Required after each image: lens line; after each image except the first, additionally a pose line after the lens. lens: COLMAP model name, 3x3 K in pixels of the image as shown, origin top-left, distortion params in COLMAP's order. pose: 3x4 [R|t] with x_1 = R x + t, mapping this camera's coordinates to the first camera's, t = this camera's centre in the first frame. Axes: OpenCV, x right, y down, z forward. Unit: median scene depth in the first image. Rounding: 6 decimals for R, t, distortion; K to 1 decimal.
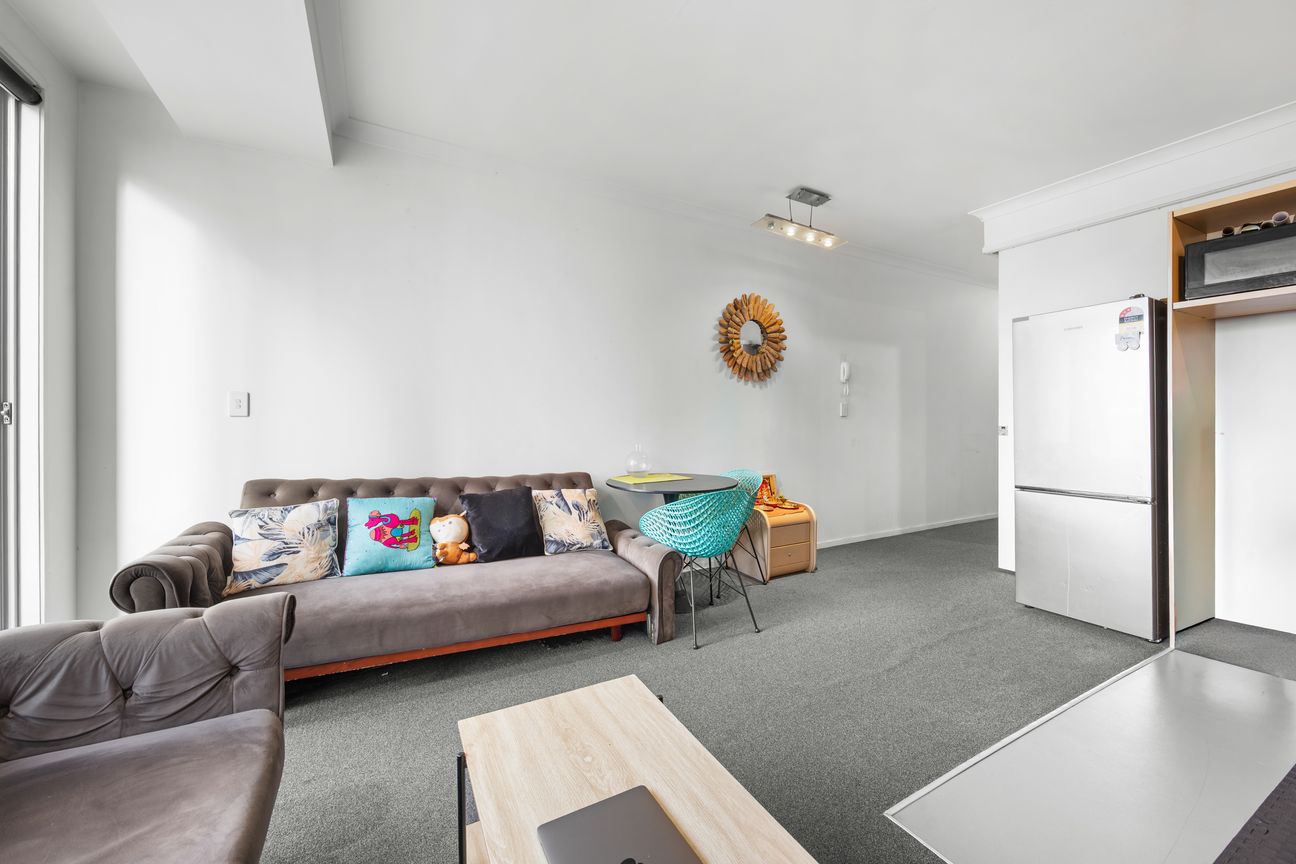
lens RADIAL K [[511.3, 0, 643.8], [0, 511.3, 421.7], [0, 0, 1]] dist [0.001041, 0.000103]
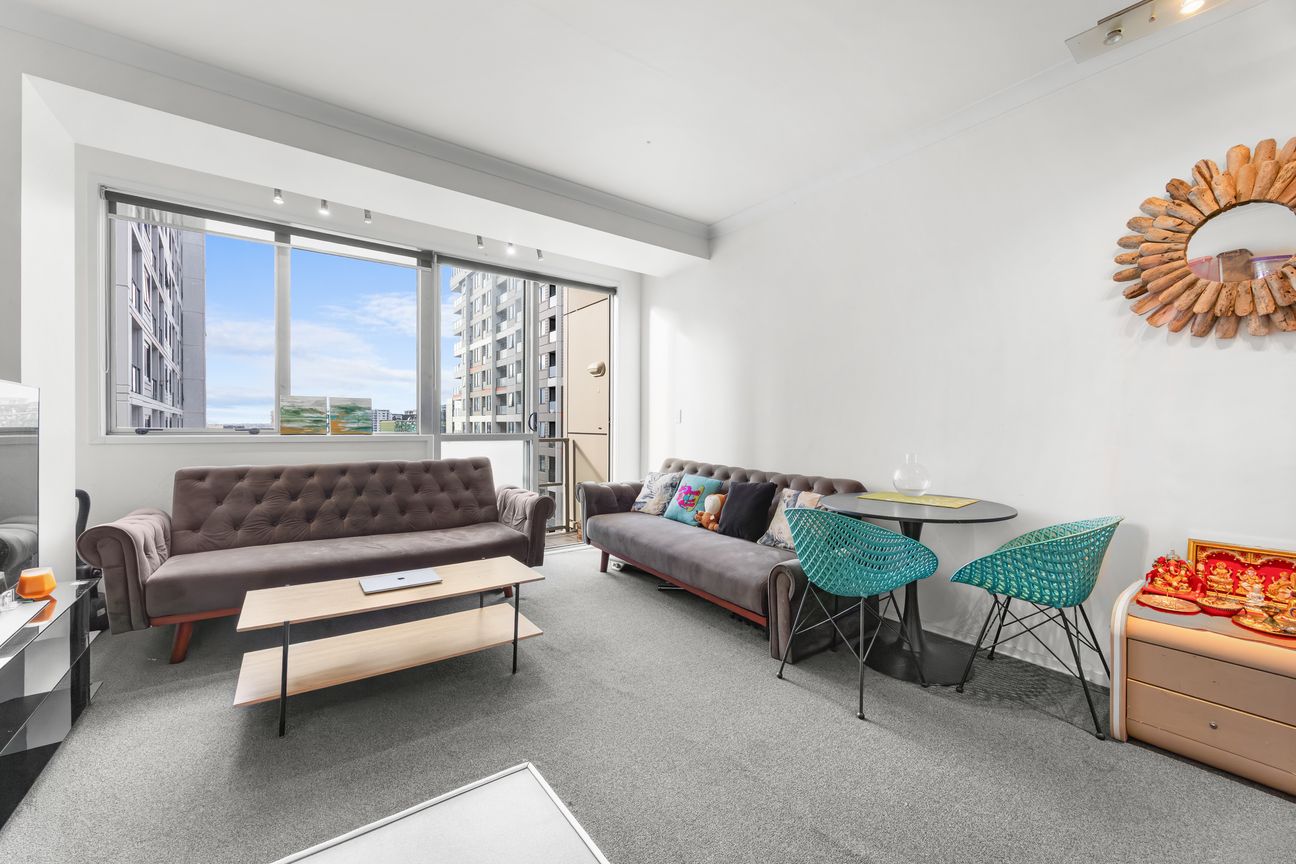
lens RADIAL K [[504.1, 0, 648.0], [0, 504.1, 432.0], [0, 0, 1]] dist [-0.000067, 0.000052]
pose [[0.129157, 0.009097, -0.991582, 0.873424], [-0.005111, 0.999951, 0.008508, 0.007119], [0.991611, 0.003969, 0.129197, 0.610907]]
